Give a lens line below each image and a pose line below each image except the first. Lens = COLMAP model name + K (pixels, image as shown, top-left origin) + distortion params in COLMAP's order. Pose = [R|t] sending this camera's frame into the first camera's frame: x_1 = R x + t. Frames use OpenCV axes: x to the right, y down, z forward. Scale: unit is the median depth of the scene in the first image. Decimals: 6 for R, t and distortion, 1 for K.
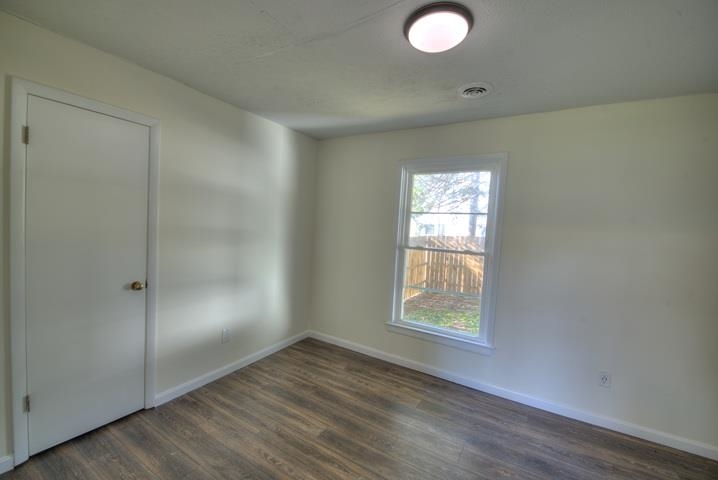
lens RADIAL K [[314.3, 0, 356.0], [0, 314.3, 243.2], [0, 0, 1]] dist [0.004795, -0.002784]
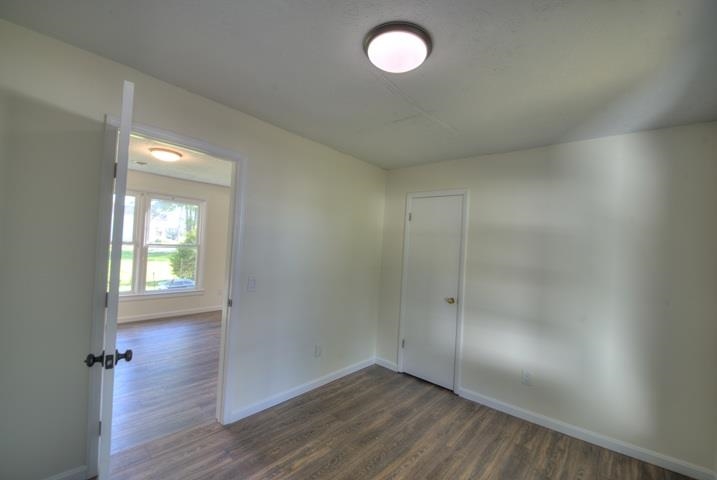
lens RADIAL K [[313.8, 0, 358.5], [0, 313.8, 237.5], [0, 0, 1]] dist [0.004795, -0.002784]
pose [[-0.185184, -0.091726, -0.978414, 0.864256], [-0.126274, 0.989602, -0.068875, -0.001318], [0.974557, 0.110793, -0.194841, 0.813777]]
